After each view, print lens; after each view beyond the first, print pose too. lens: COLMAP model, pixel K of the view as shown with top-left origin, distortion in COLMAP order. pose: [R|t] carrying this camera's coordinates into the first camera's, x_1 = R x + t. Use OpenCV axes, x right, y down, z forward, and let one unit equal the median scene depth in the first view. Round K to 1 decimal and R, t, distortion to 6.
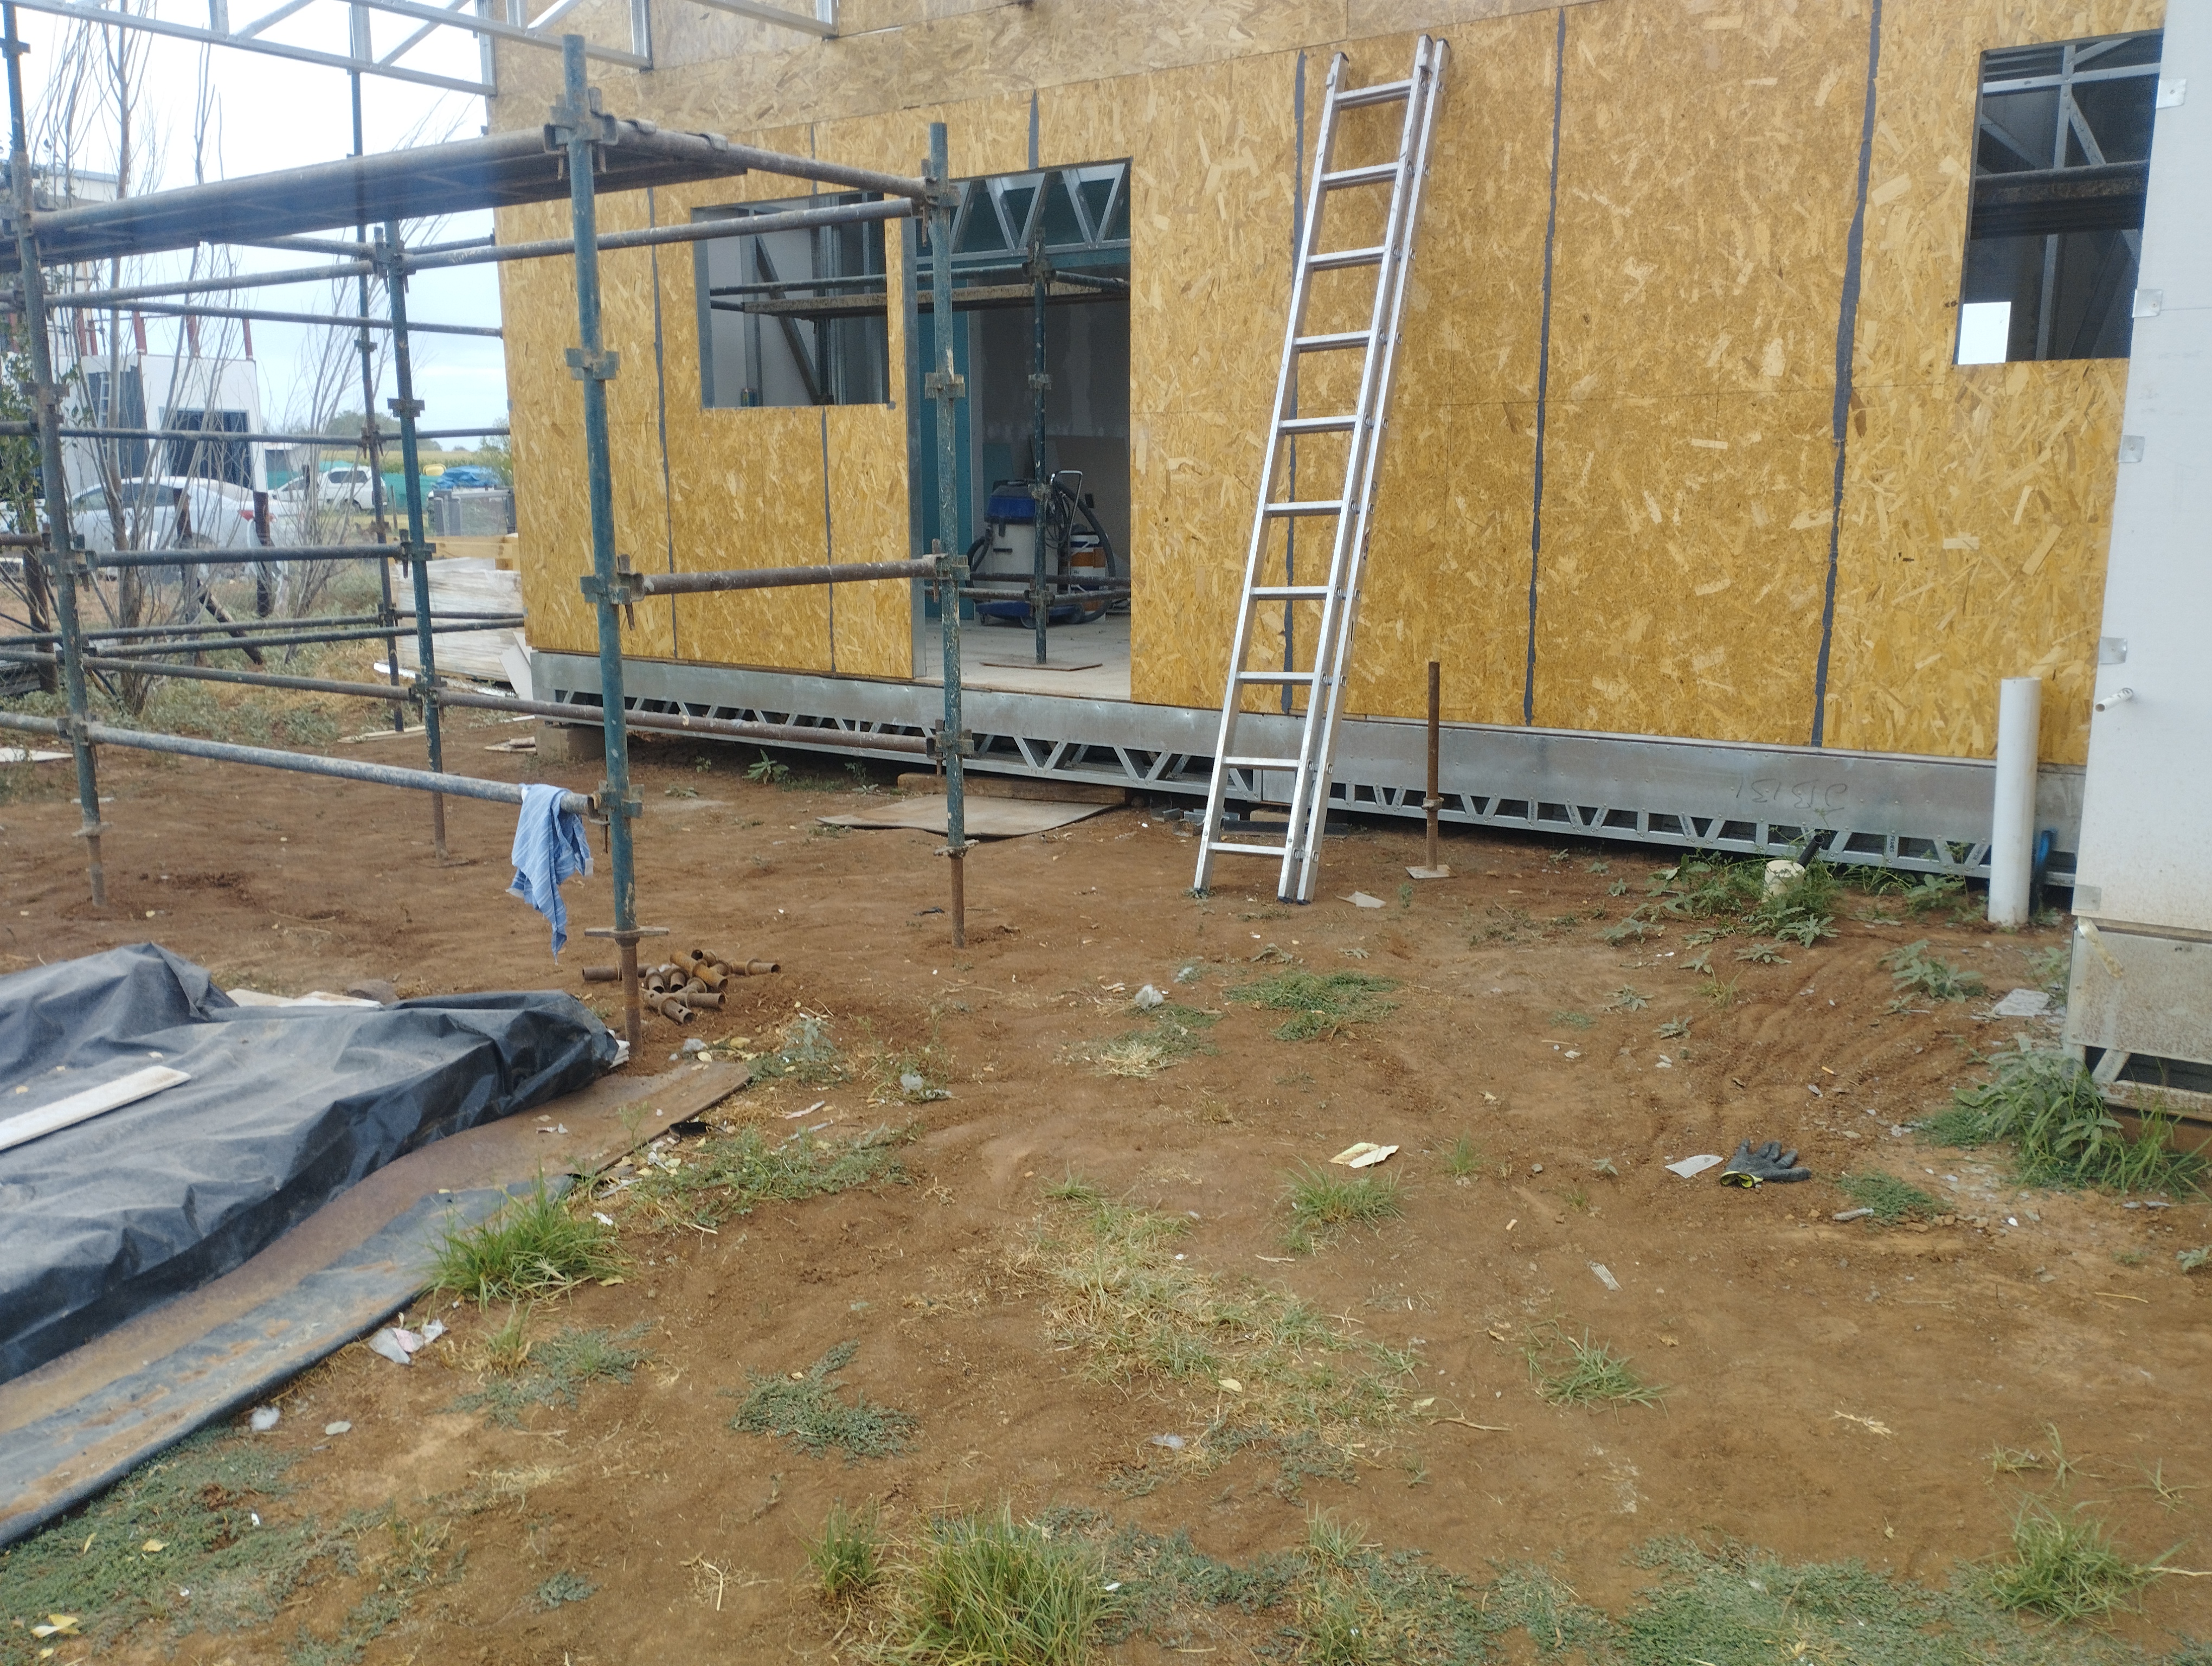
lens RADIAL K [[1809.2, 0, 1112.7], [0, 1809.2, 845.7], [0, 0, 1]] dist [0.096625, -0.104838]
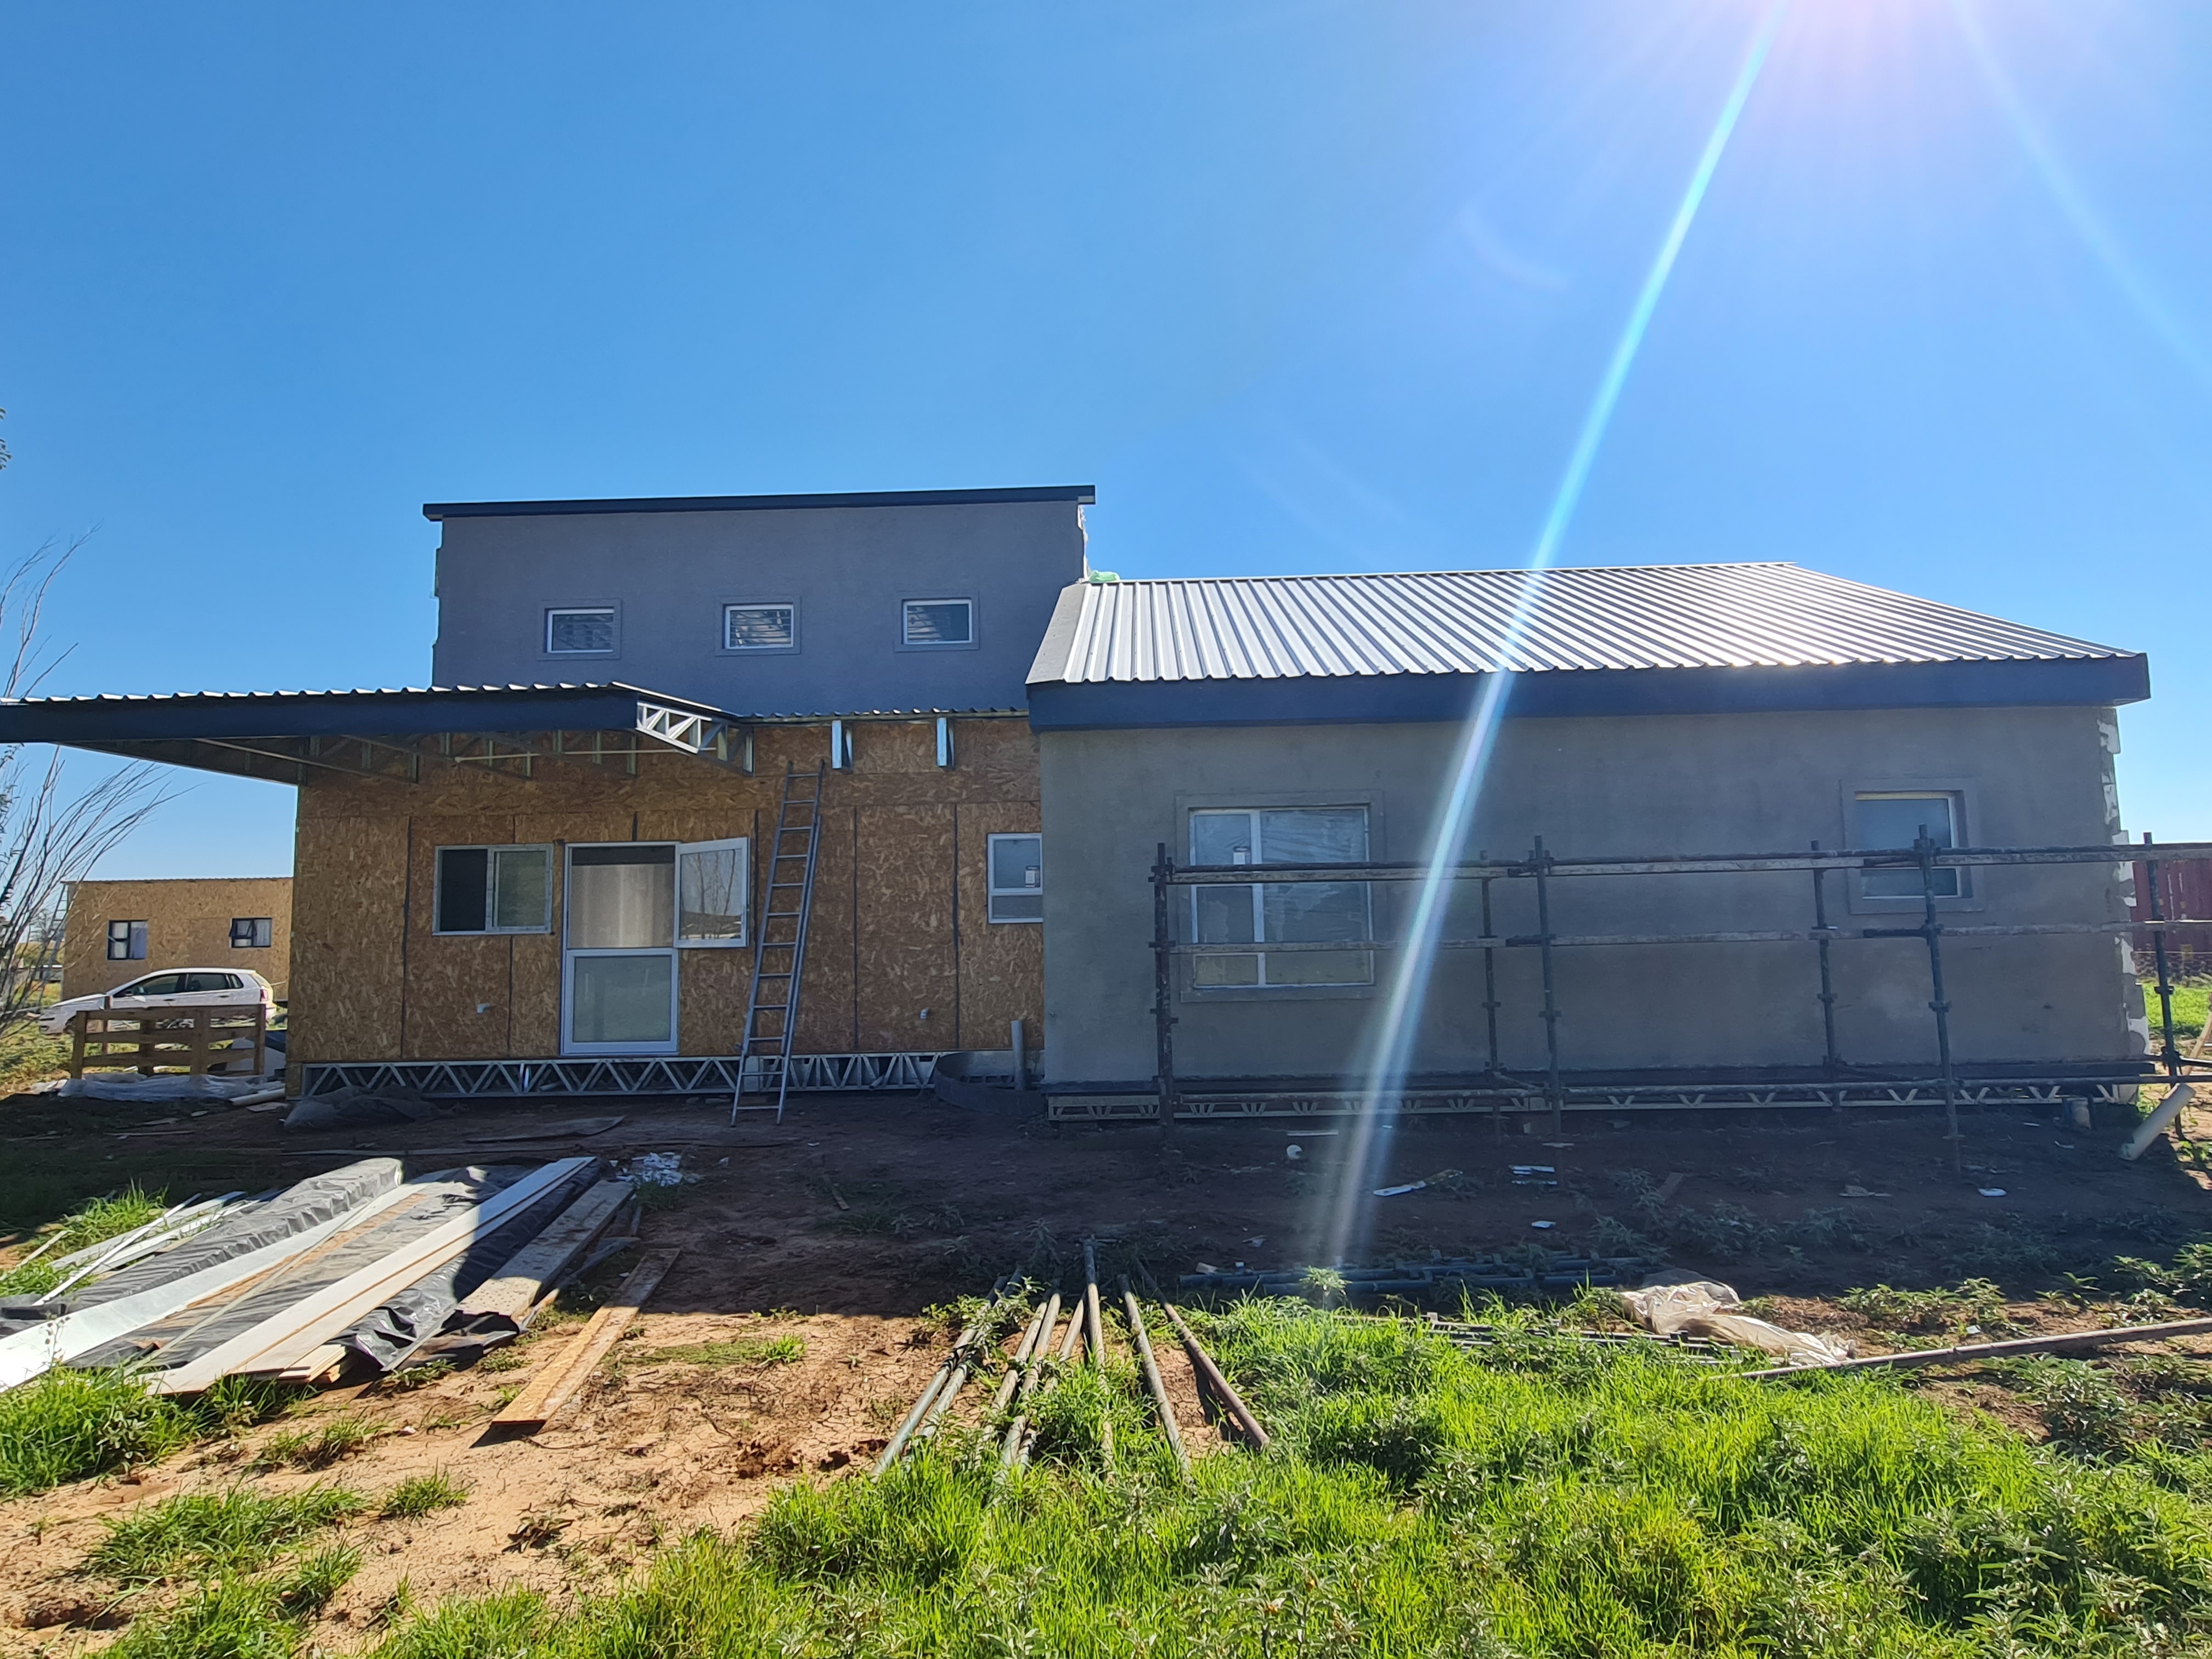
lens RADIAL K [[1176.7, 0, 1107.5], [0, 1176.7, 831.7], [0, 0, 1]] dist [0.003095, 0.000034]
pose [[0.837106, 0.035948, 0.545858, -0.444971], [0.126880, 0.957869, -0.257660, 0.126000], [-0.532123, 0.284947, 0.797277, -0.713238]]
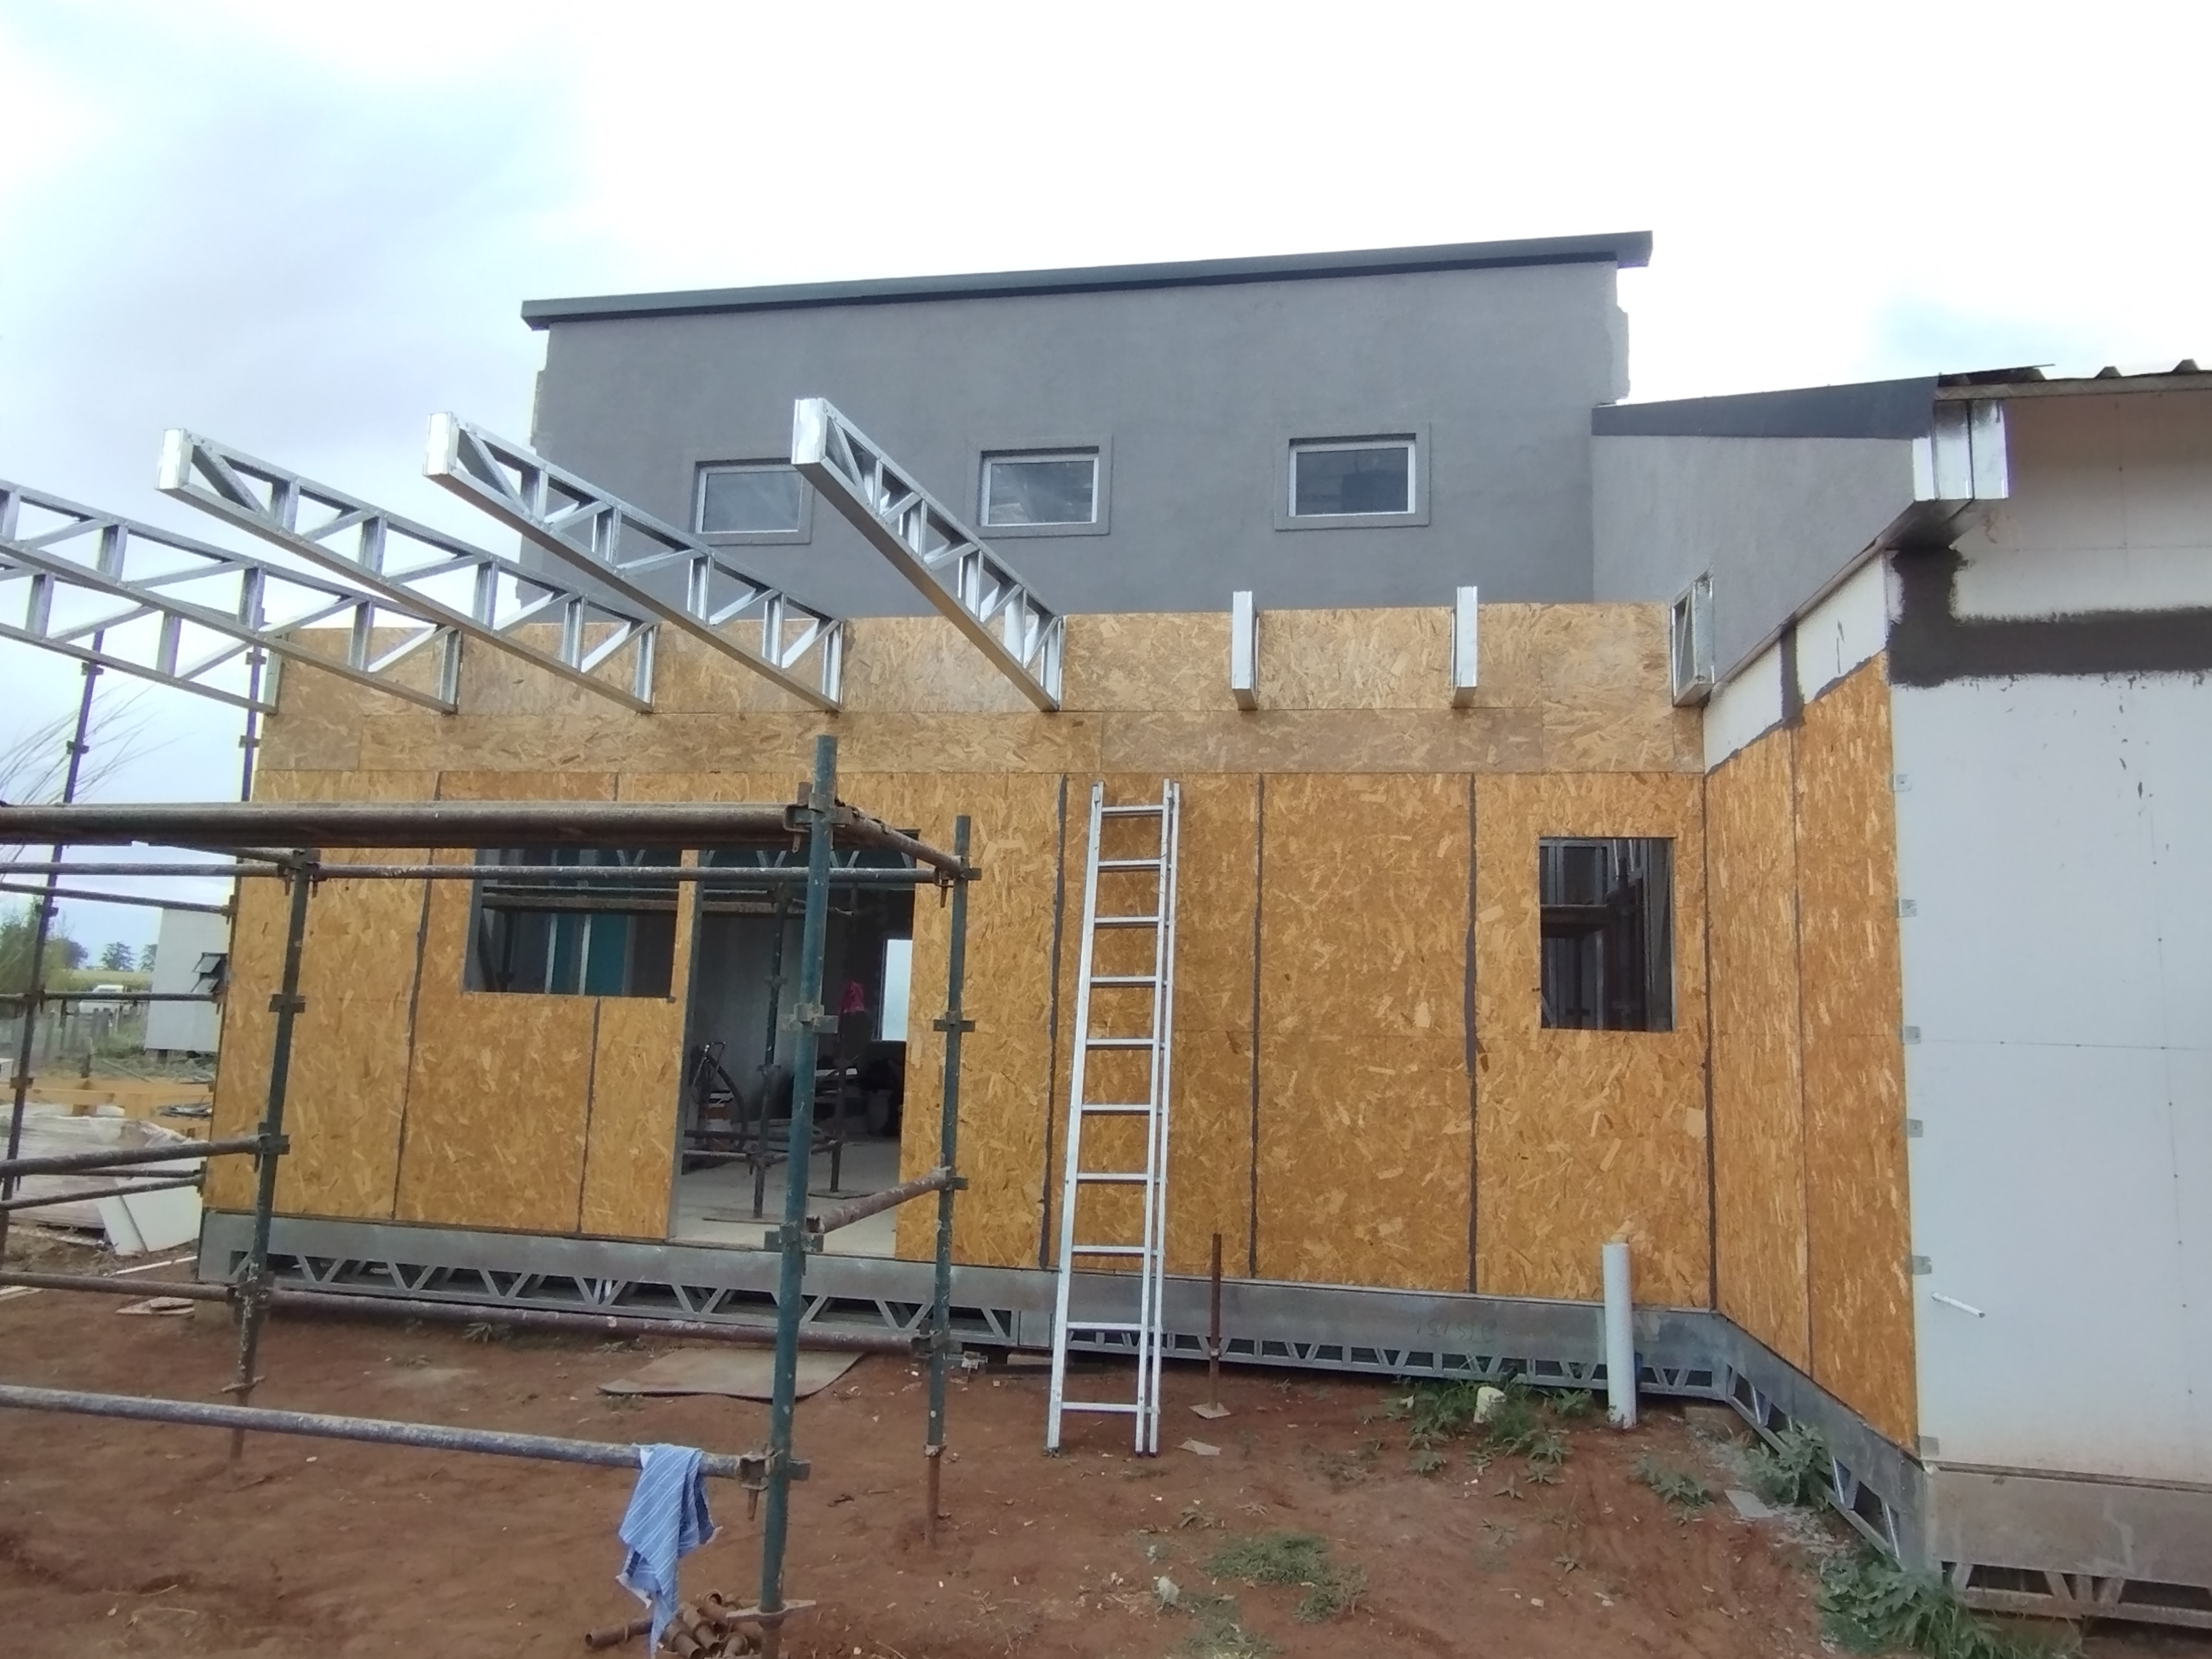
lens RADIAL K [[1317.4, 0, 1104.5], [0, 1317.4, 858.8], [0, 0, 1]] dist [0.003958, -0.009649]
pose [[0.905326, 0.088336, 0.415430, -0.296027], [0.047262, 0.951103, -0.305236, -0.072464], [-0.422080, 0.295972, 0.856883, 0.165958]]
